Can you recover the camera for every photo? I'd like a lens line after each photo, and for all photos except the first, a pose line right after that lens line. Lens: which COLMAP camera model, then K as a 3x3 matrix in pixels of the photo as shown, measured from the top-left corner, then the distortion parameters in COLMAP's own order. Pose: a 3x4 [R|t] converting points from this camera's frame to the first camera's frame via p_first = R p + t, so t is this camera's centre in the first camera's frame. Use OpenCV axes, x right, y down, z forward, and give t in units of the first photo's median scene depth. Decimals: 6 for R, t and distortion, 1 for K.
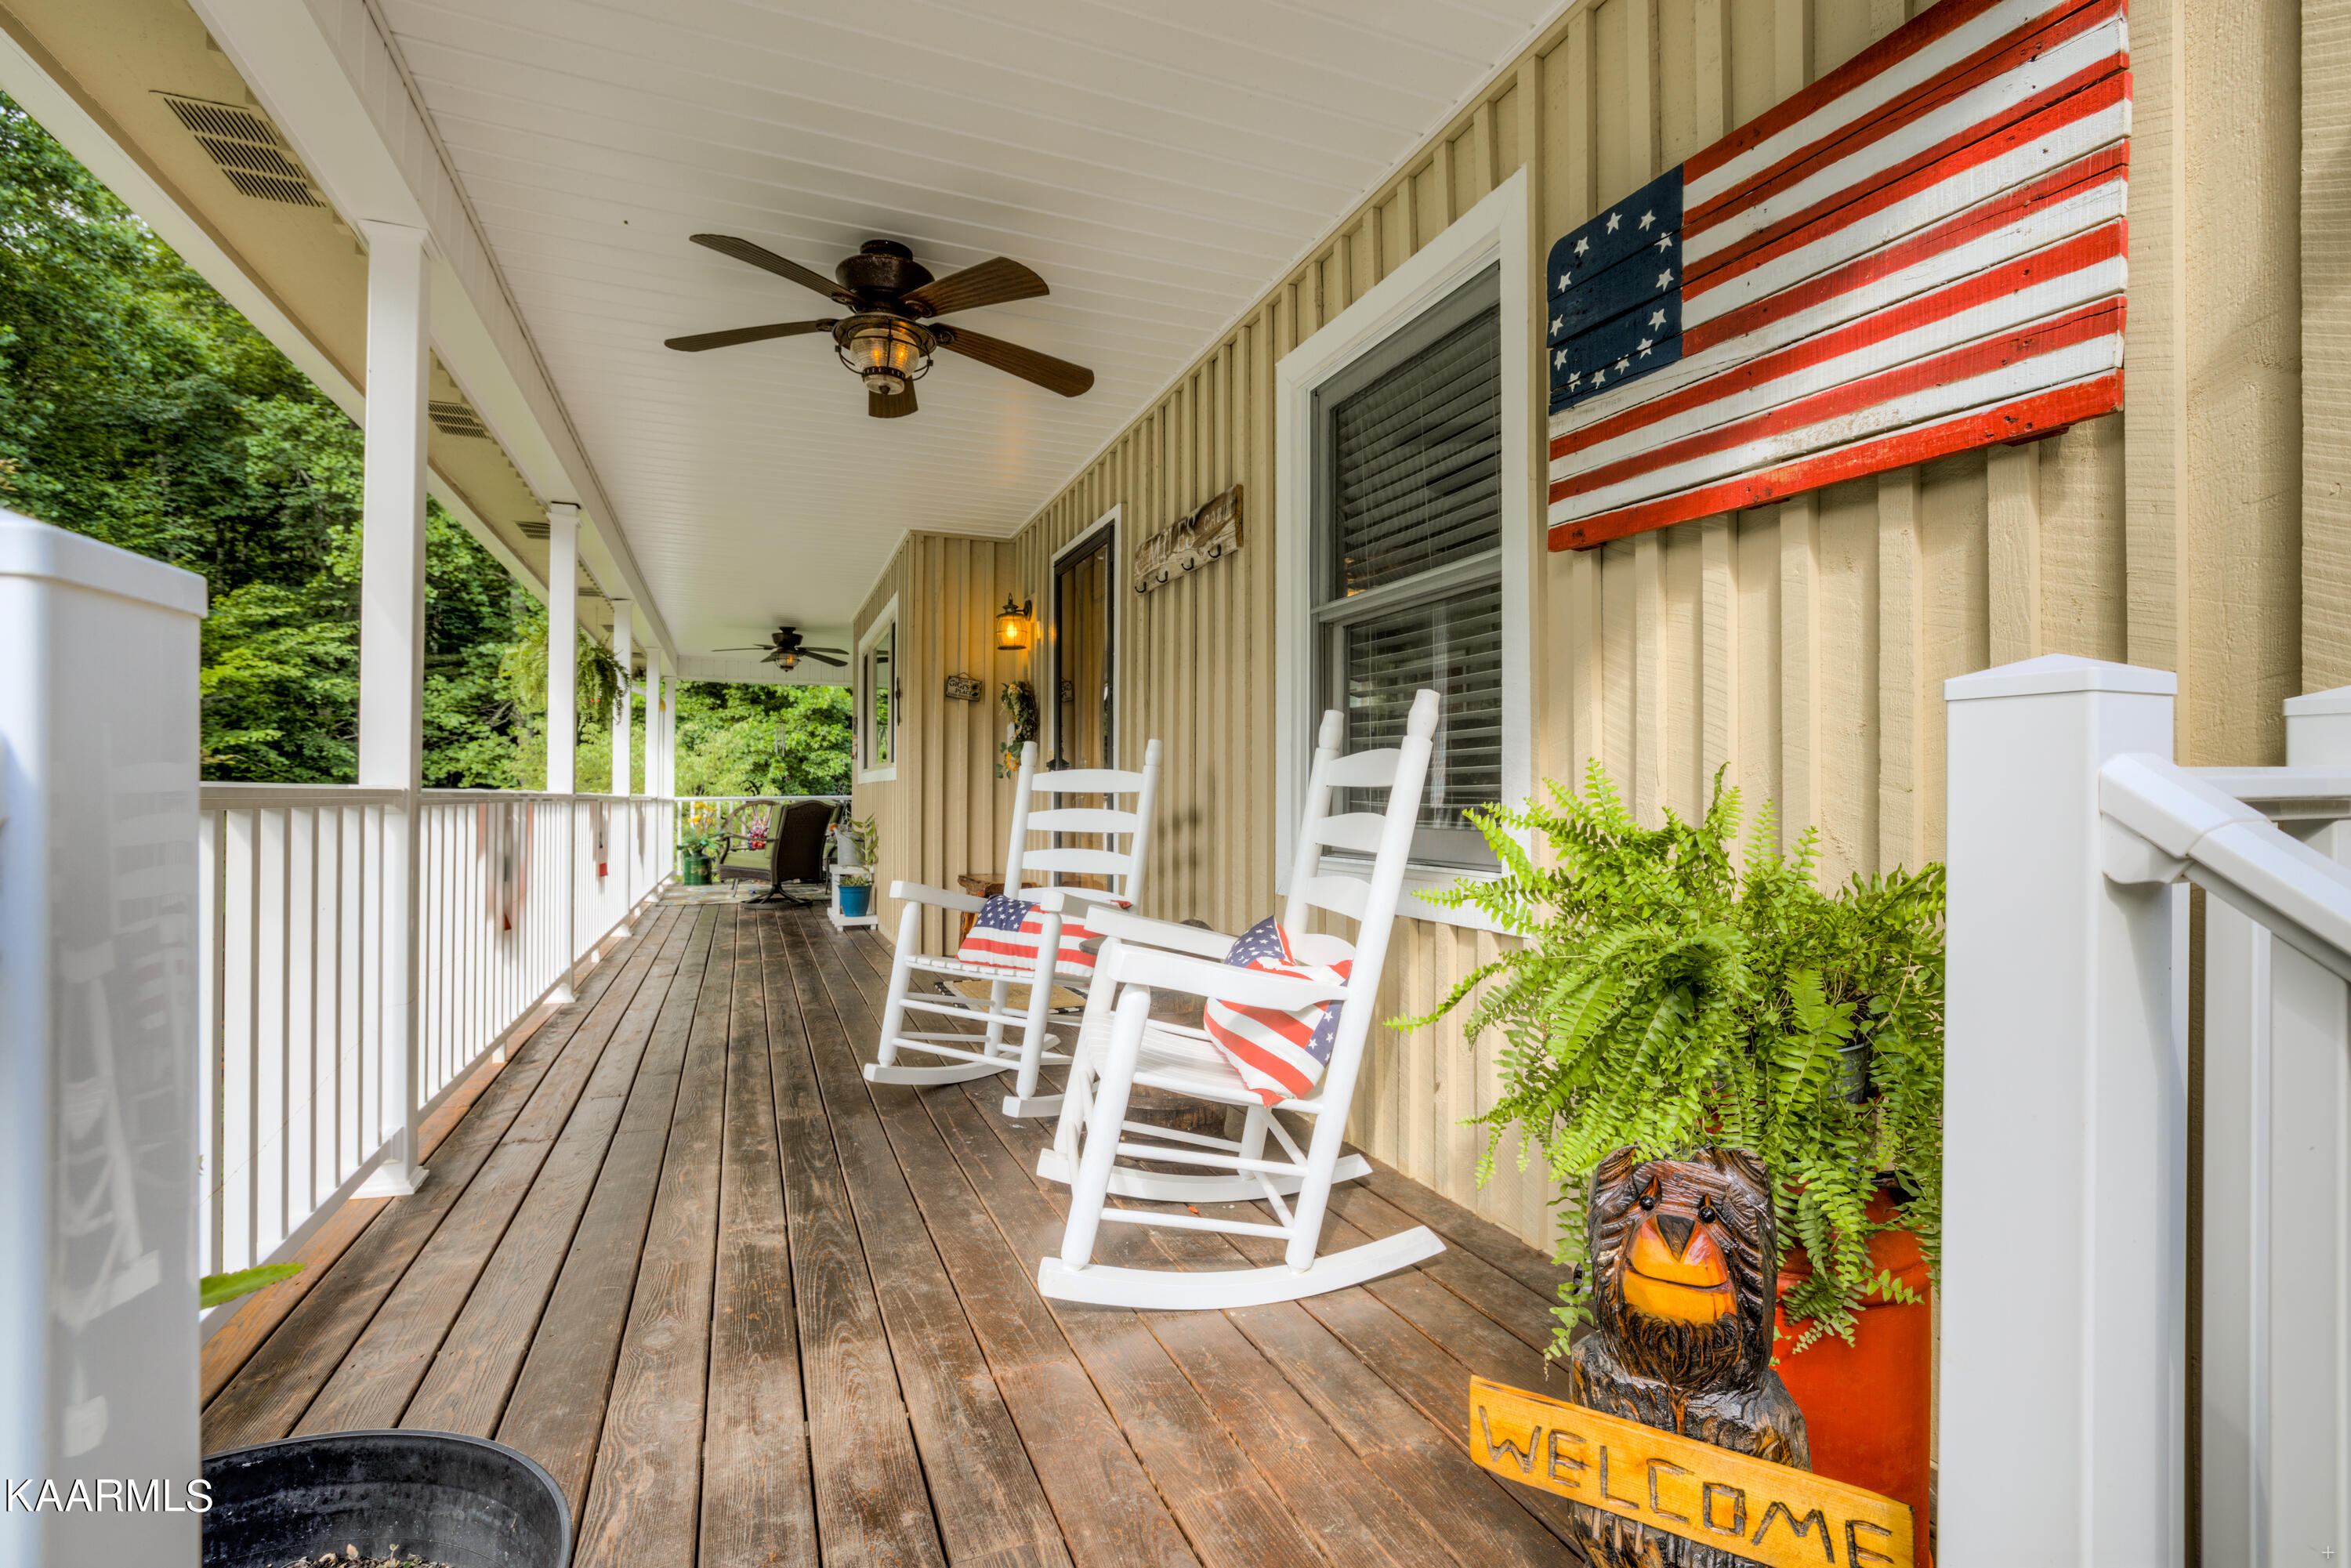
lens RADIAL K [[1080.1, 0, 1163.8], [0, 1080.1, 789.4], [0, 0, 1]] dist [-0.000357, 0.000081]
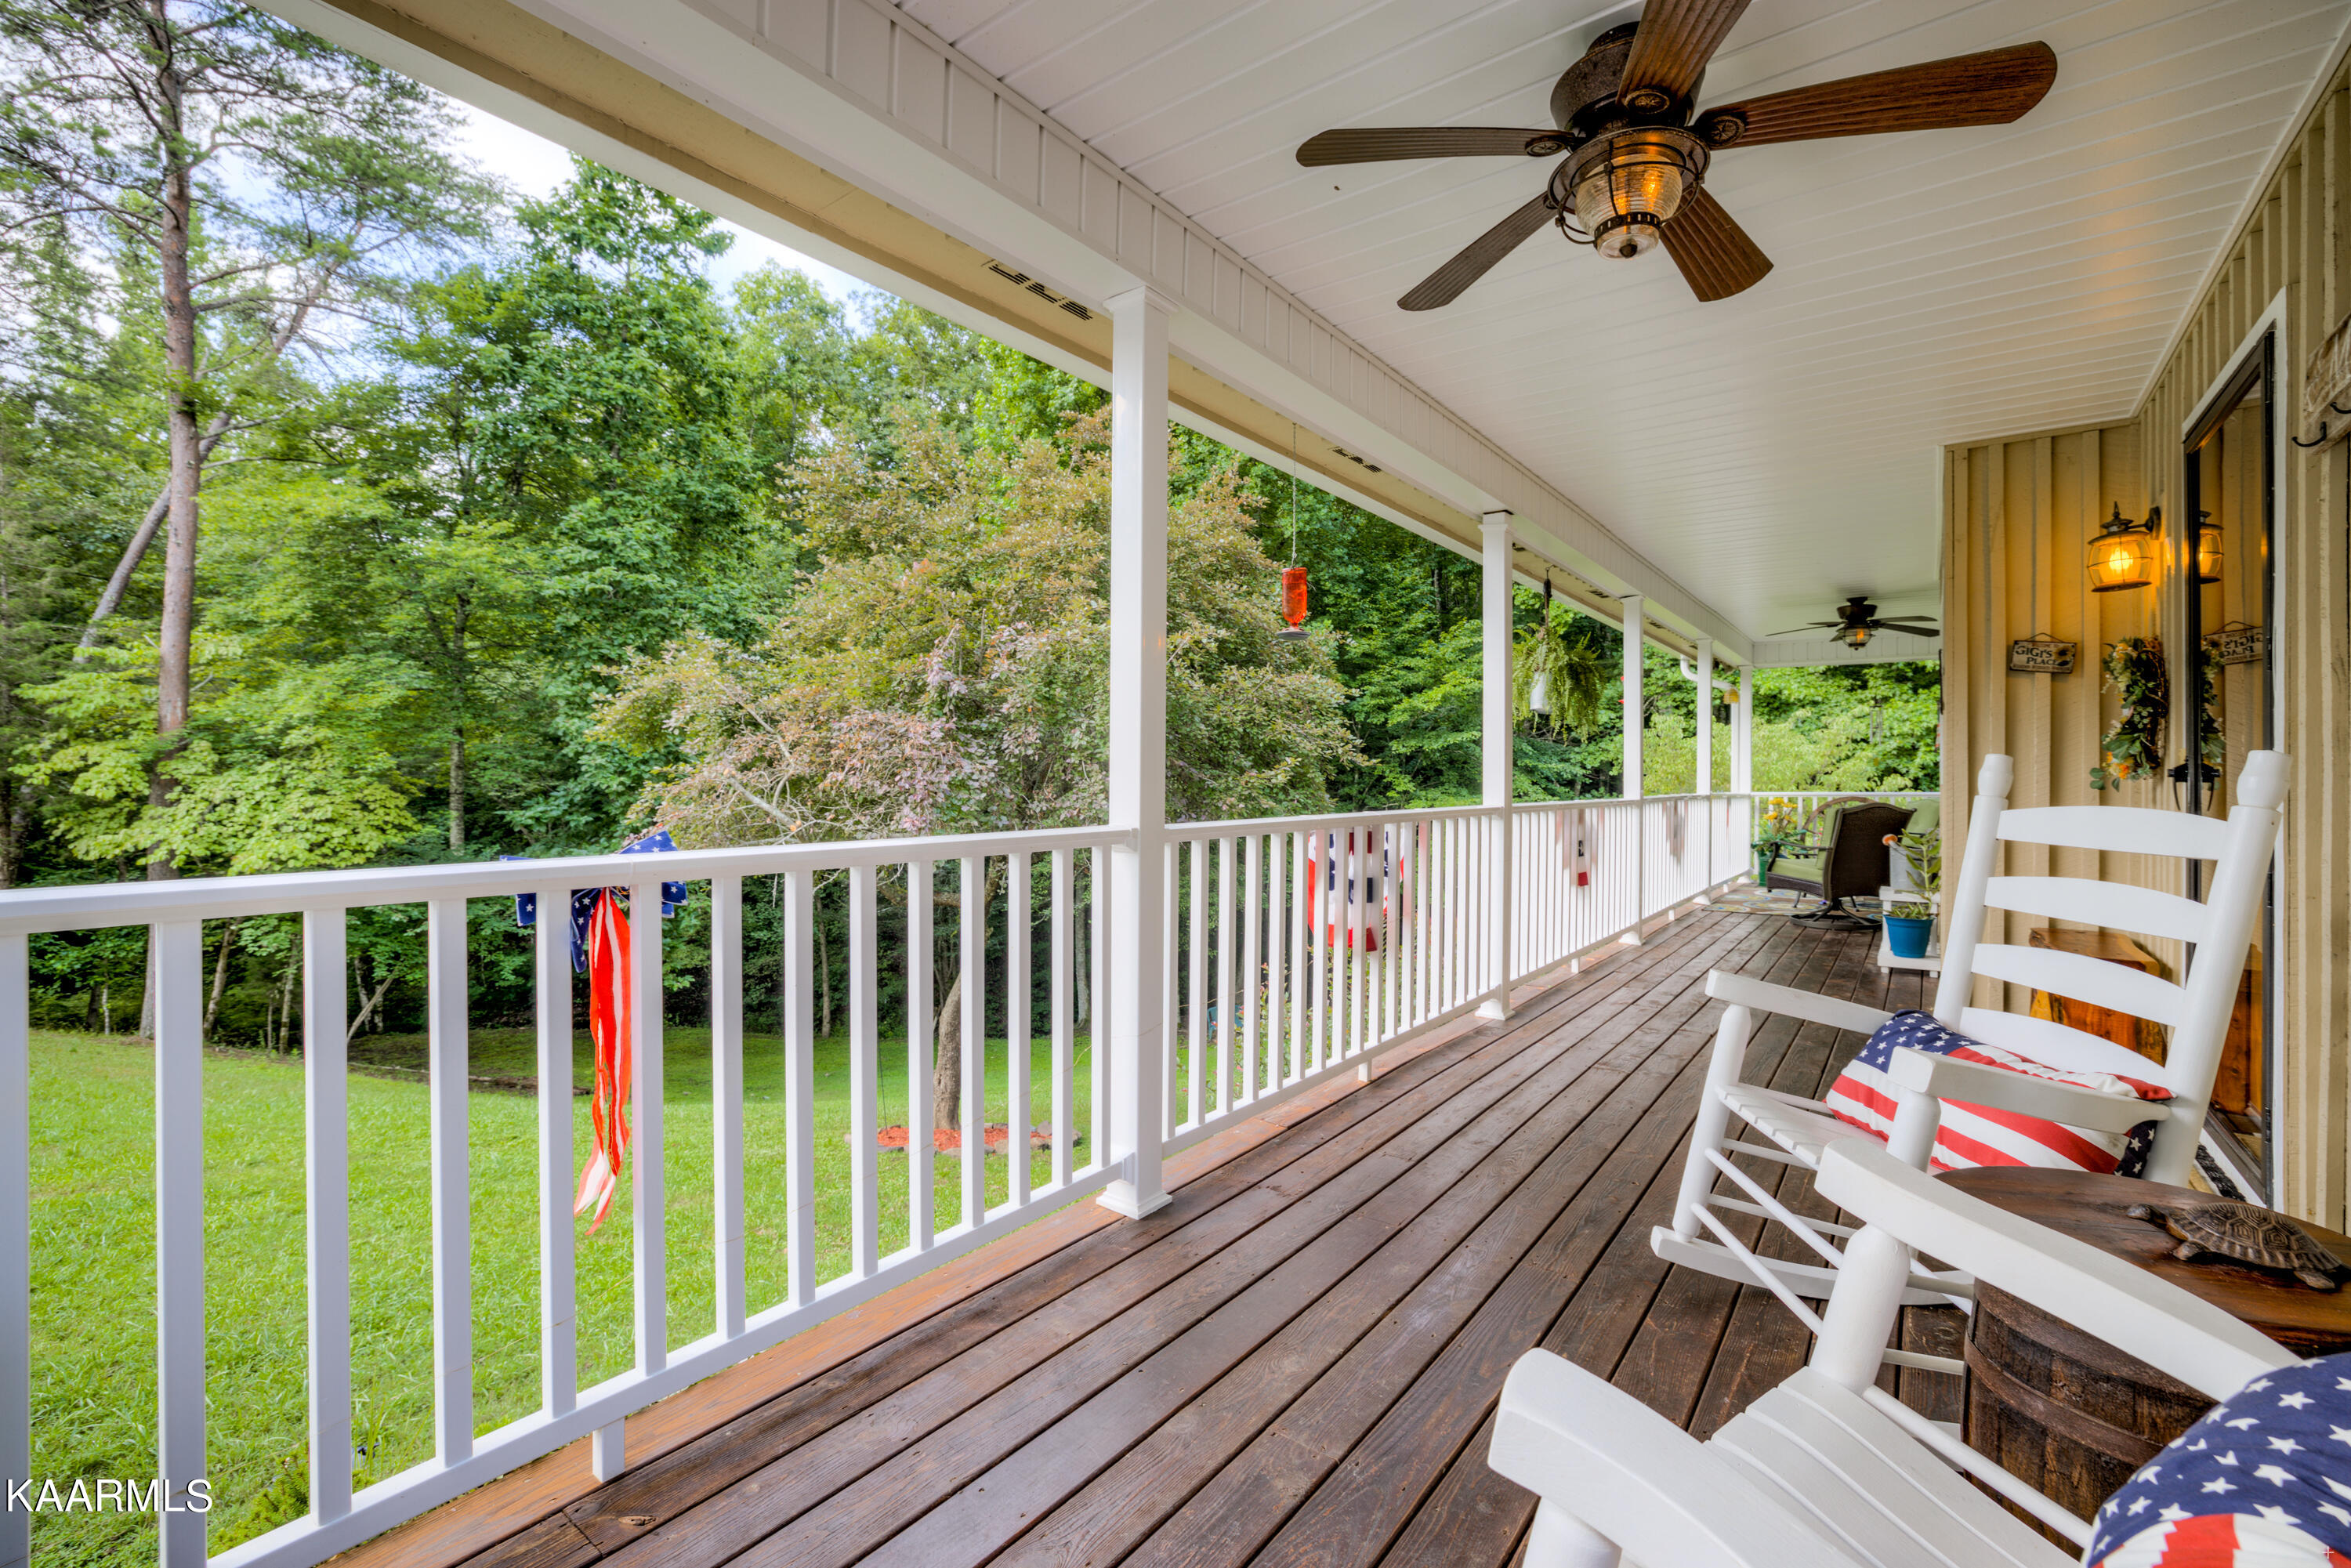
lens RADIAL K [[1016.4, 0, 1210.4], [0, 1016.4, 774.9], [0, 0, 1]] dist [-0.002722, -0.000089]
pose [[0.551022, 0.000432, -0.834490, 0.042077], [0.002714, 0.999994, 0.002310, -0.014725], [0.834486, -0.003538, 0.551018, 0.143087]]
